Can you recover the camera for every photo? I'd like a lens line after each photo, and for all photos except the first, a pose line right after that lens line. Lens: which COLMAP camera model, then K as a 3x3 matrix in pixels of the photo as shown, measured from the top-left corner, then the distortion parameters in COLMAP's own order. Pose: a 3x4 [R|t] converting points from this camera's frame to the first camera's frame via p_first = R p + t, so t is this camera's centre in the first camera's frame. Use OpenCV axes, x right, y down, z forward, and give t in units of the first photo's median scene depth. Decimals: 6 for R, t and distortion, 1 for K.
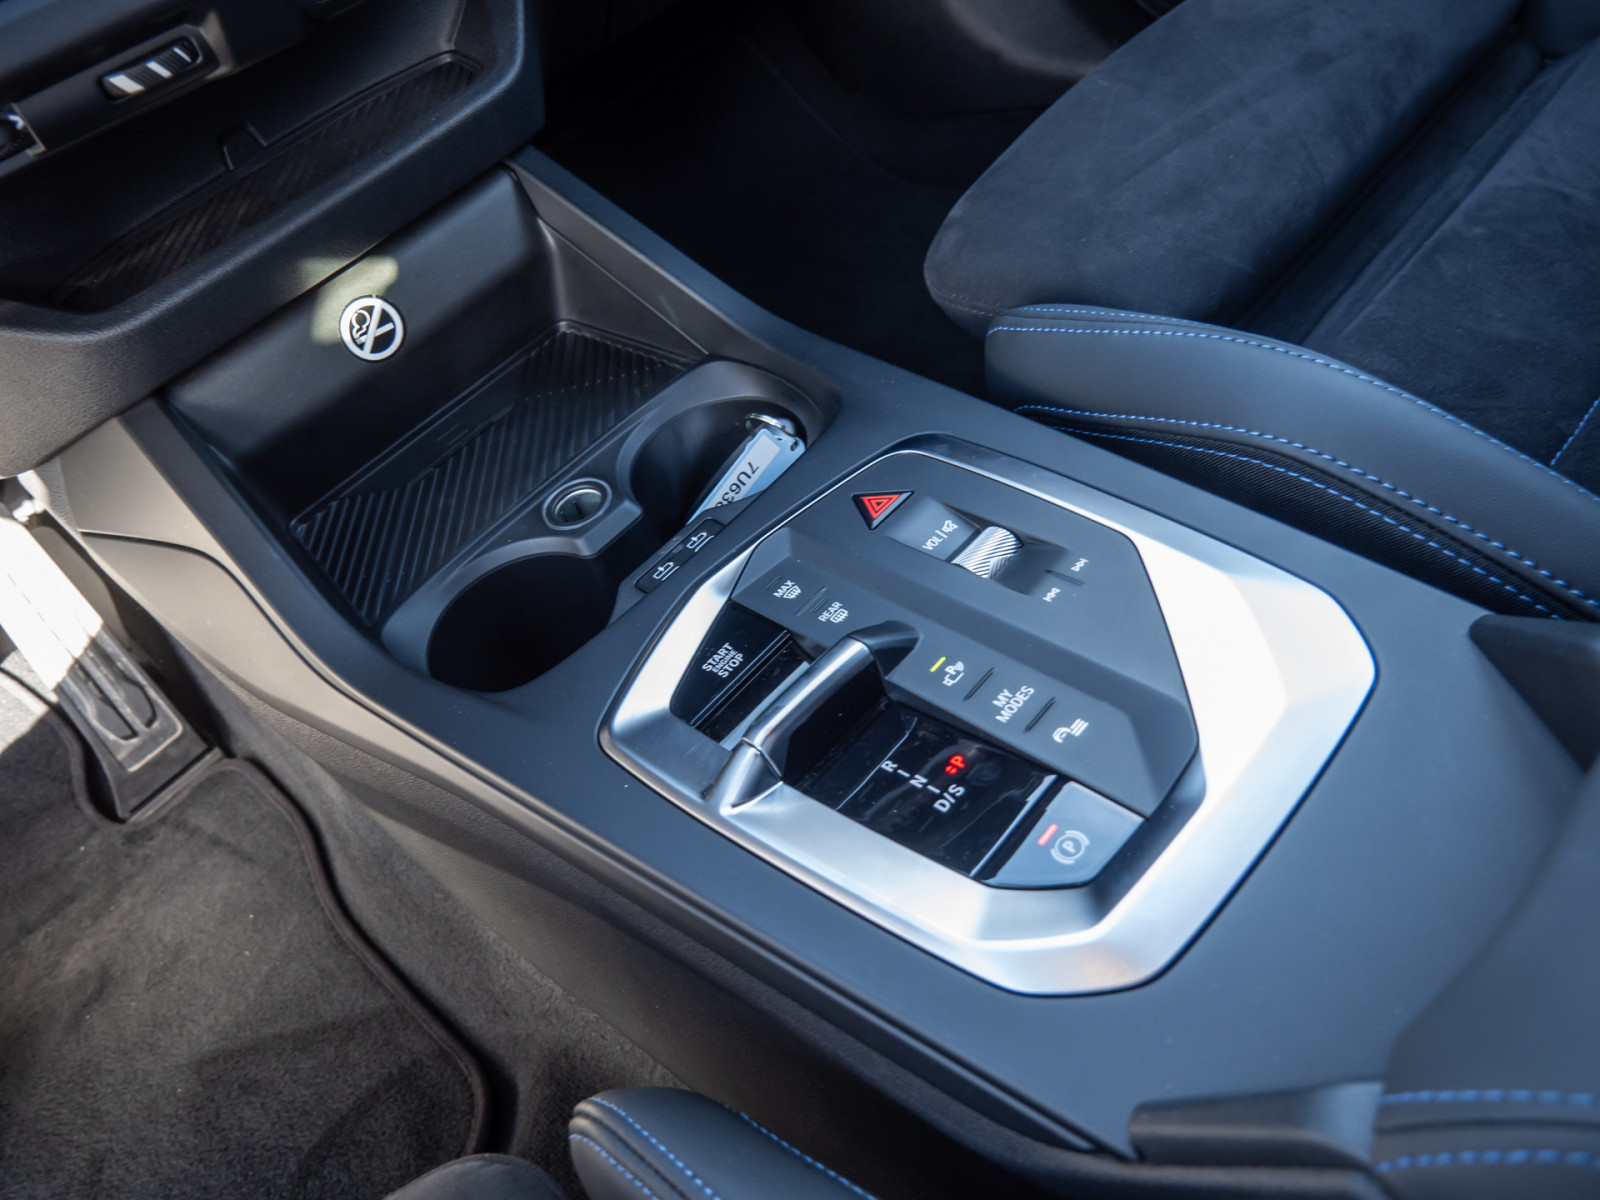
lens RADIAL K [[1198.1, 0, 800.0], [0, 1198.1, 600.0], [0, 0, 1]] dist [-0.036065, 0.010904]
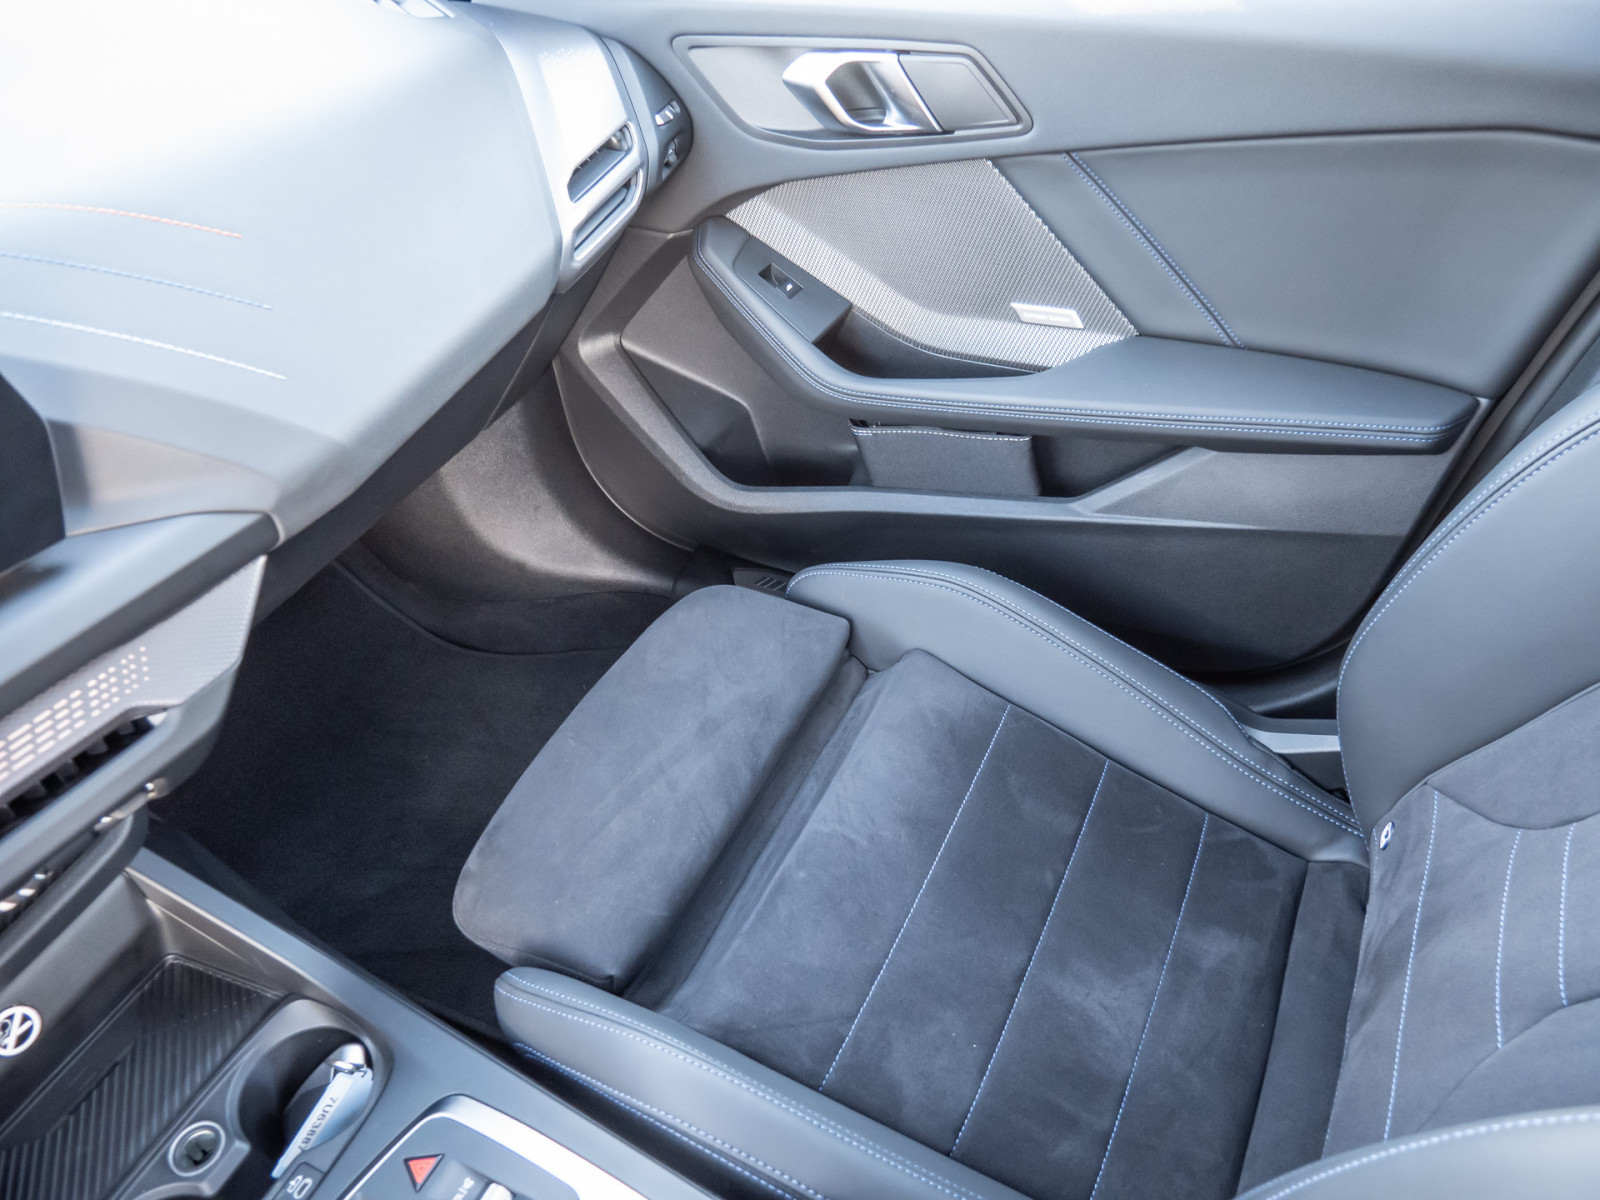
lens RADIAL K [[1198.1, 0, 800.0], [0, 1198.1, 600.0], [0, 0, 1]] dist [-0.036065, 0.010904]
pose [[0.945201, -0.067162, 0.319505, 0.067584], [0.112415, 0.985723, -0.125354, -0.422270], [-0.306525, 0.154402, 0.939256, -0.518803]]
